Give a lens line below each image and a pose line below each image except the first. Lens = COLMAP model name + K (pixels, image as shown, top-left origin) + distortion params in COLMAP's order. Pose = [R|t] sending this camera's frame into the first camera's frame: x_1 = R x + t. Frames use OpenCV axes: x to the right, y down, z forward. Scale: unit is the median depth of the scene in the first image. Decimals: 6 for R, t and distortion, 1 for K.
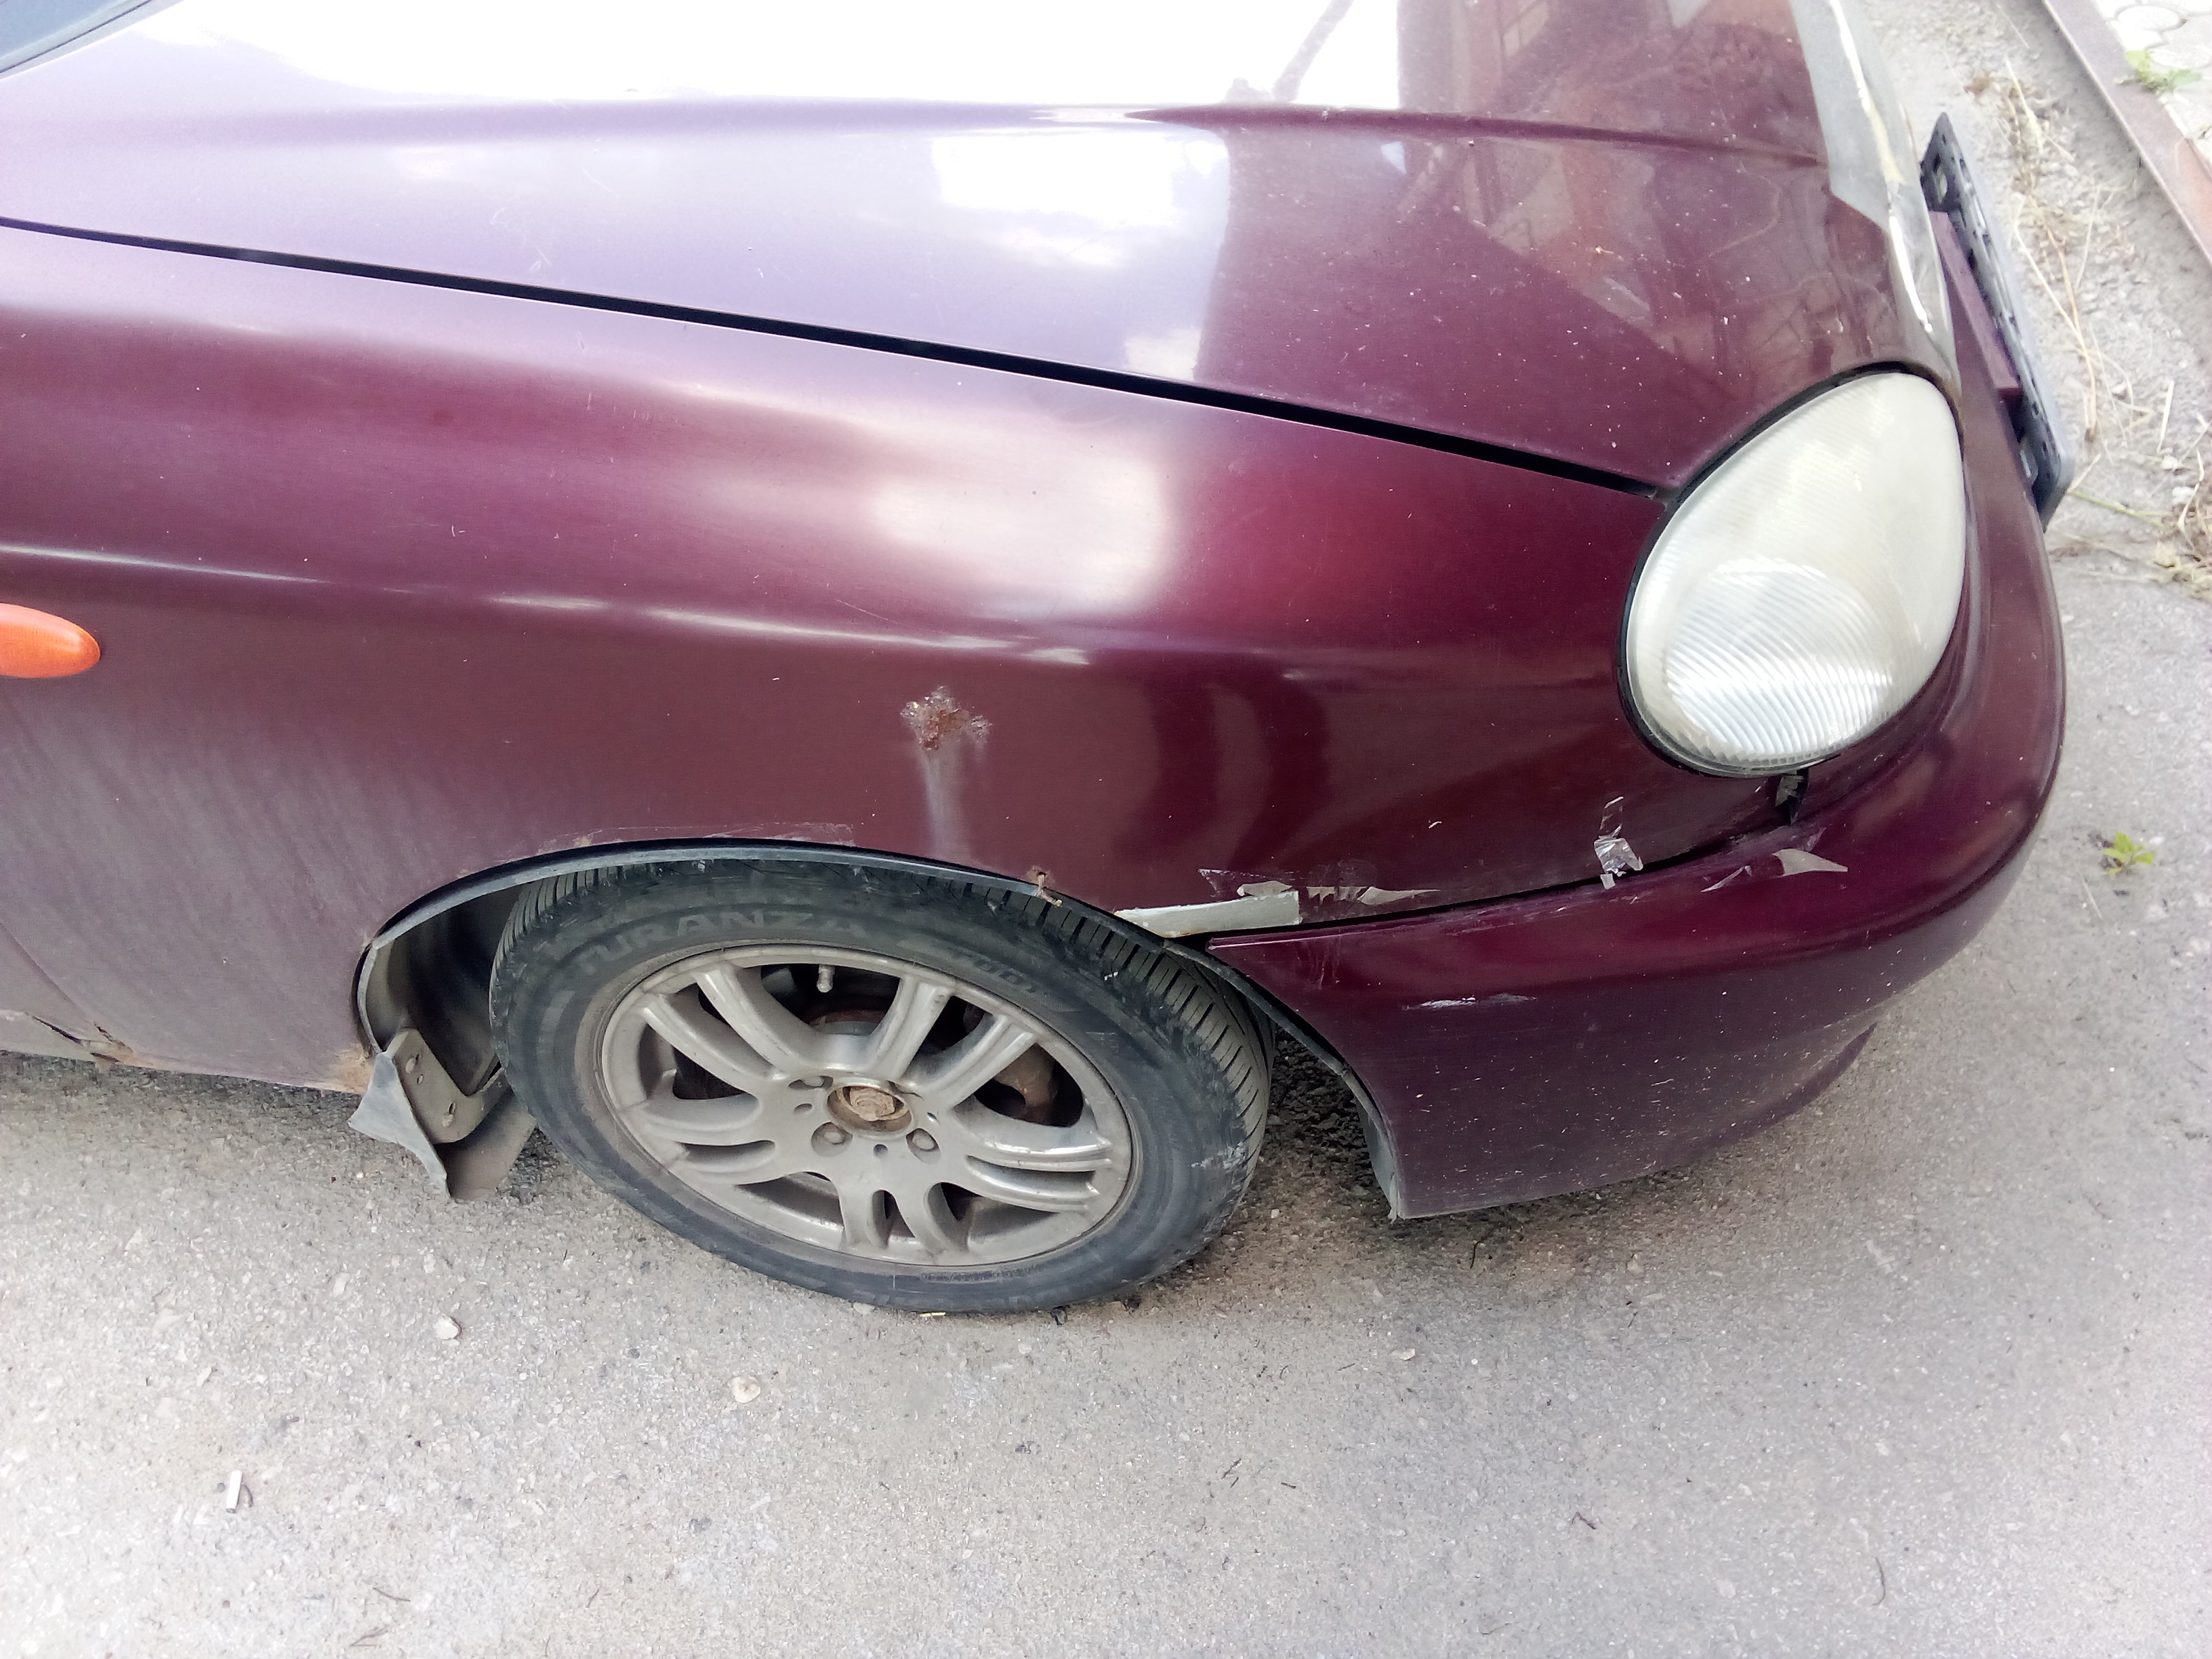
lens RADIAL K [[1842.9, 0, 1106.0], [0, 1842.9, 829.5], [0, 0, 1]] dist [-0.002576, -0.008888]
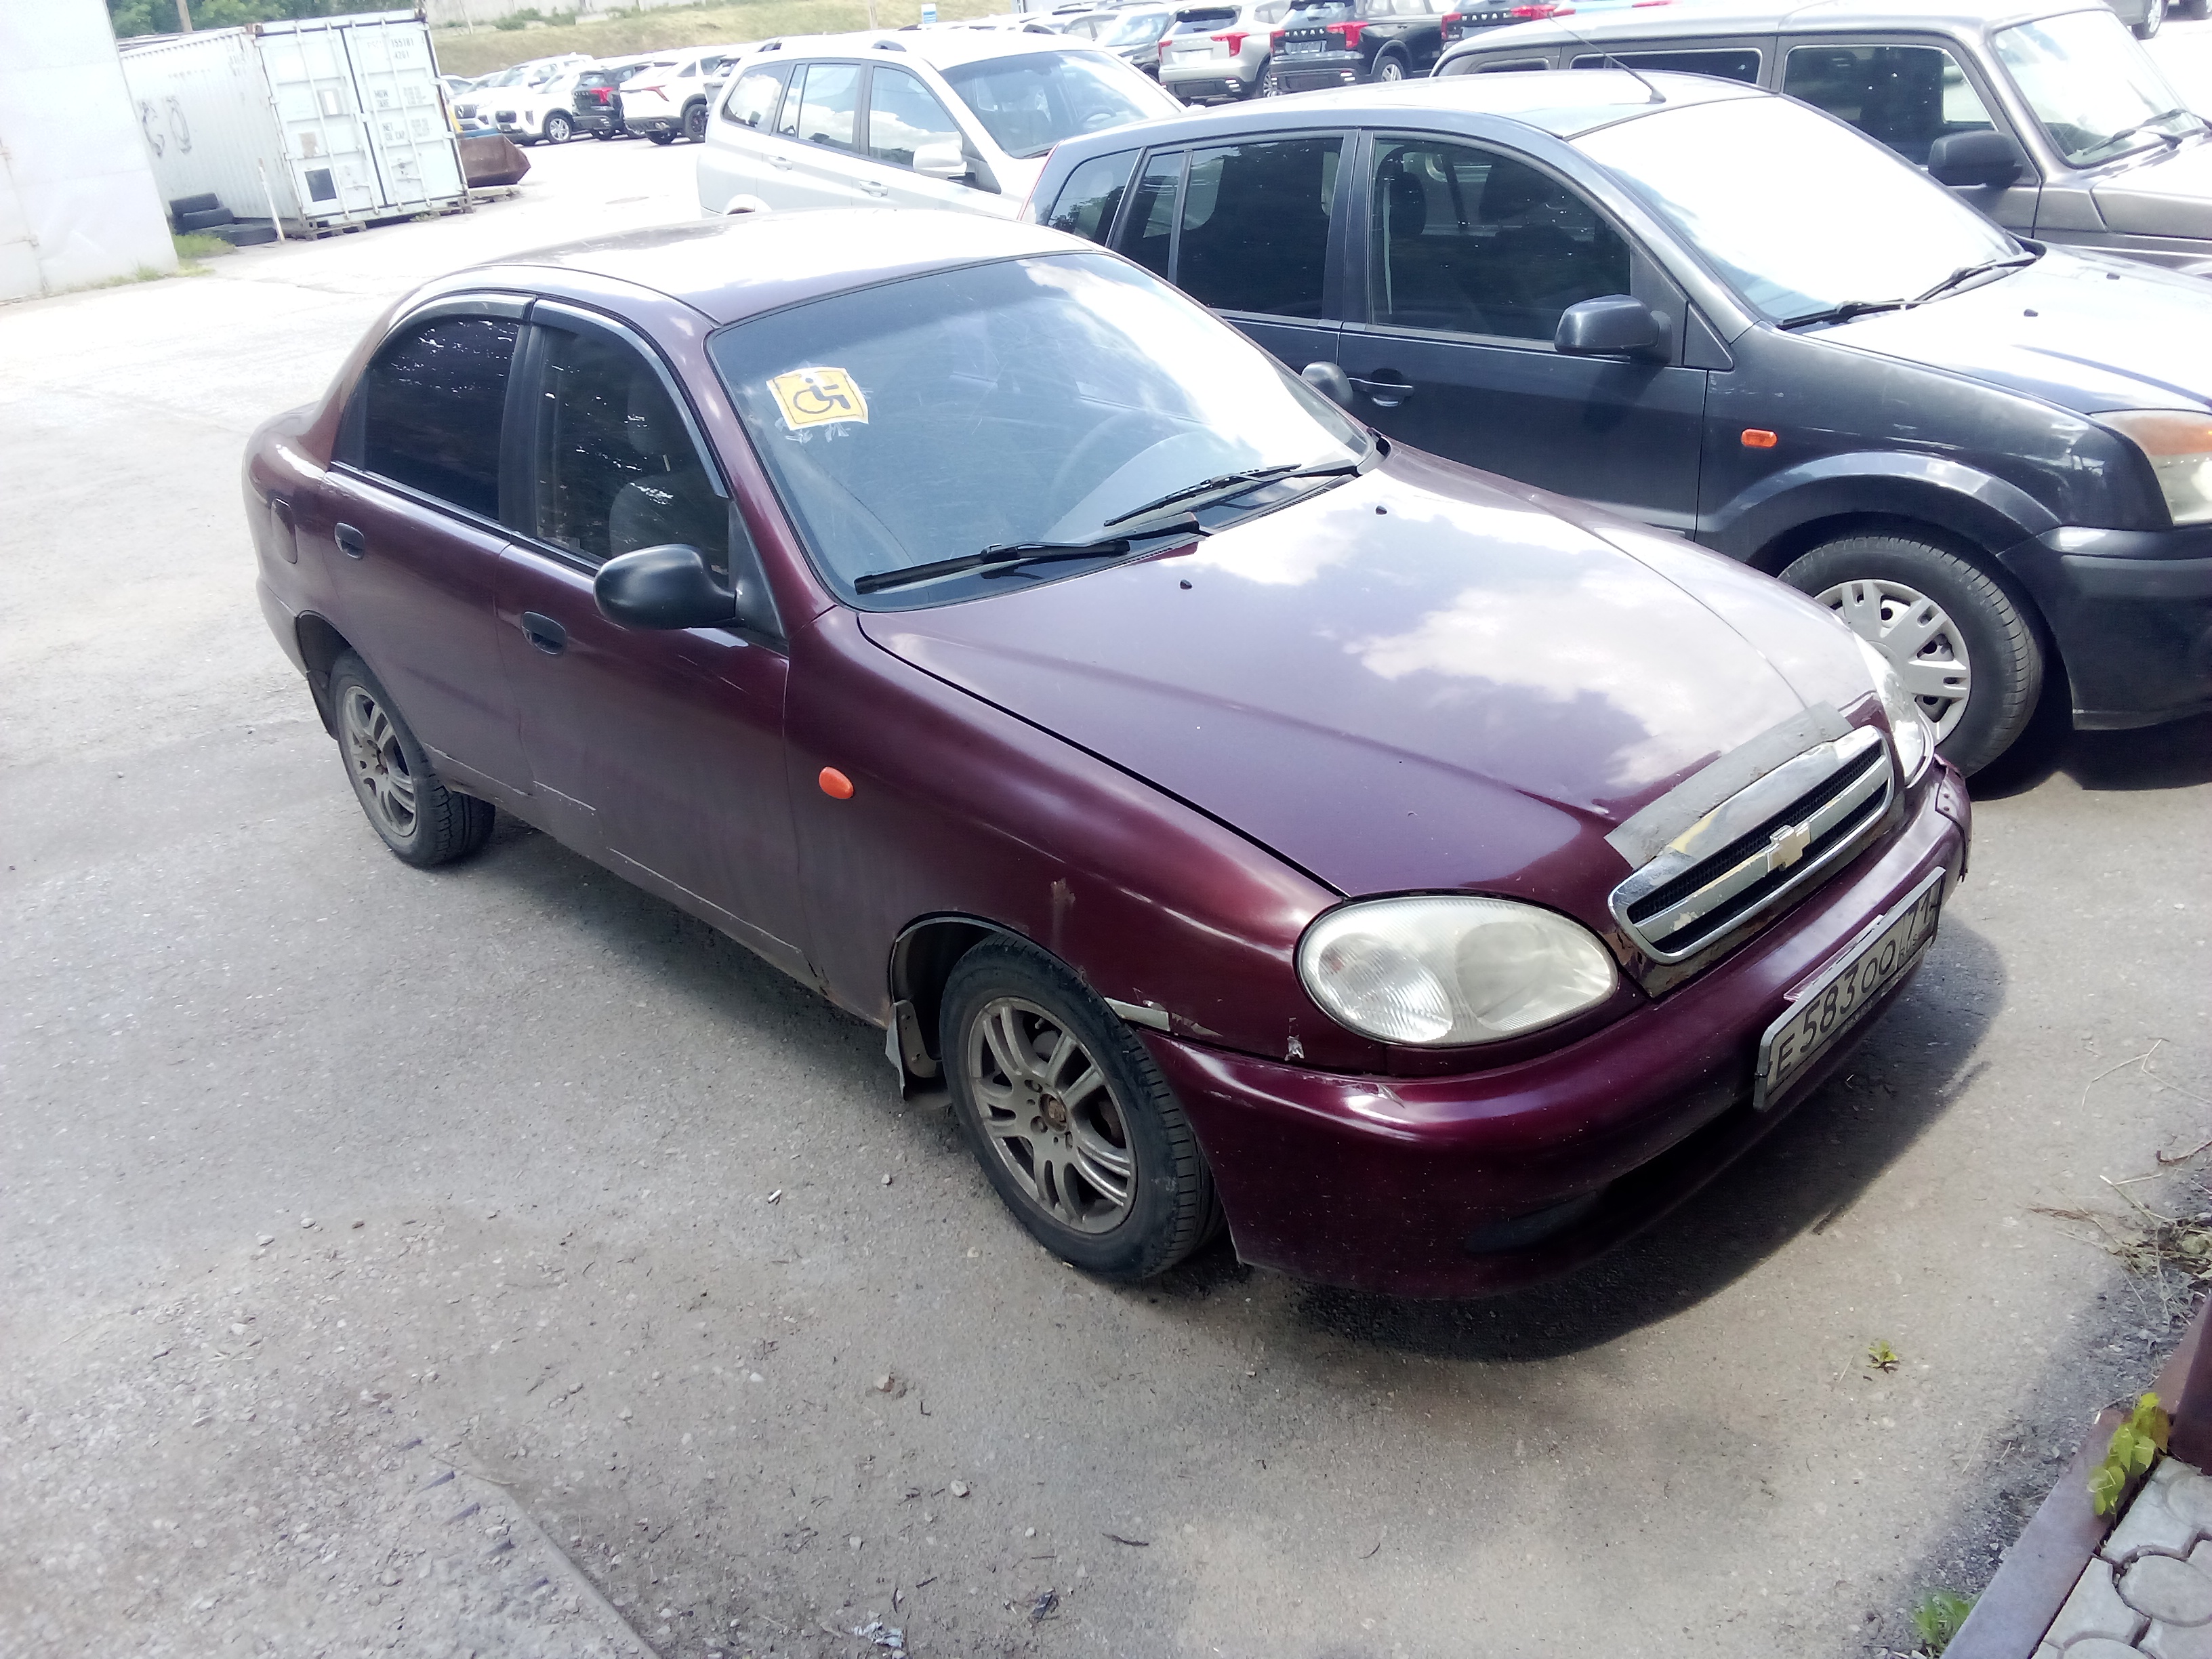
lens RADIAL K [[1842.9, 0, 1106.0], [0, 1842.9, 829.5], [0, 0, 1]] dist [-0.002576, -0.008888]
pose [[0.774695, 0.247175, -0.582024, 1.053772], [-0.431597, 0.879385, -0.201013, 0.260501], [0.462138, 0.406923, 0.787935, -0.761406]]
